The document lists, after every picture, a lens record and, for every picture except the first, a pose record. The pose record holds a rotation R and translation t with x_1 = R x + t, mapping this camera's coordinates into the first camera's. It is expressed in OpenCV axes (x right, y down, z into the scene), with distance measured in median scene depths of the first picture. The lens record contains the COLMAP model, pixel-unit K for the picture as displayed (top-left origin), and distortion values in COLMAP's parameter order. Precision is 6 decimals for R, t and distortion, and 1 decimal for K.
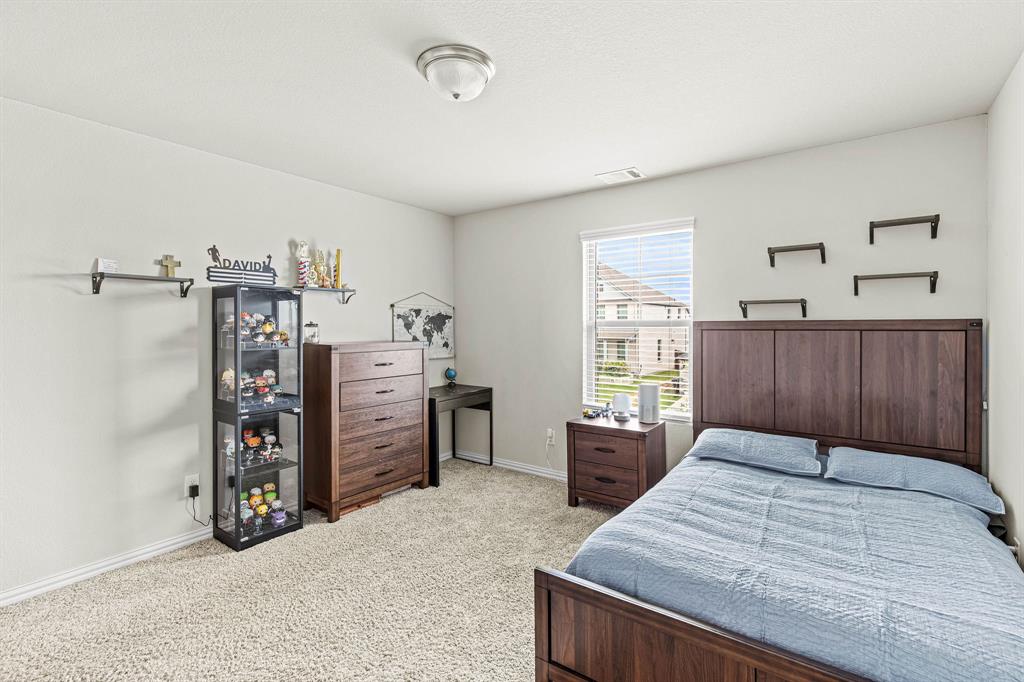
lens RADIAL K [[465.8, 0, 507.7], [0, 465.8, 332.0], [0, 0, 1]] dist [0.007627, -0.000123]
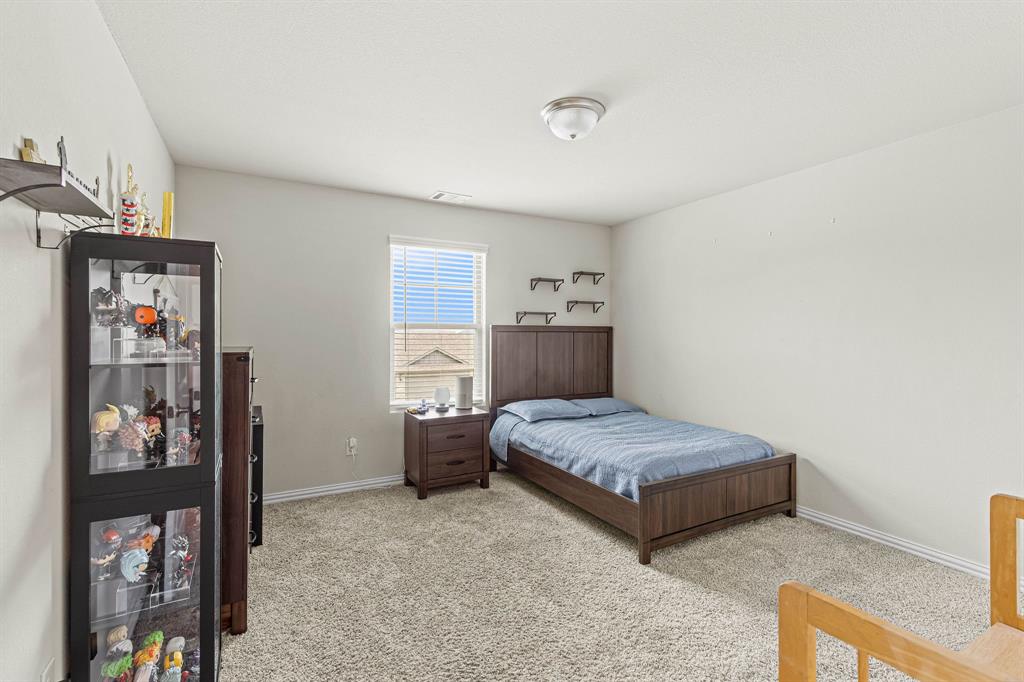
lens RADIAL K [[465.8, 0, 506.7], [0, 465.8, 339.9], [0, 0, 1]] dist [0.007627, -0.000123]
pose [[0.415330, 0.000714, 0.909671, -0.825017], [0.011582, 0.999914, -0.006073, 0.029554], [-0.909597, 0.013058, 0.415286, 0.440134]]
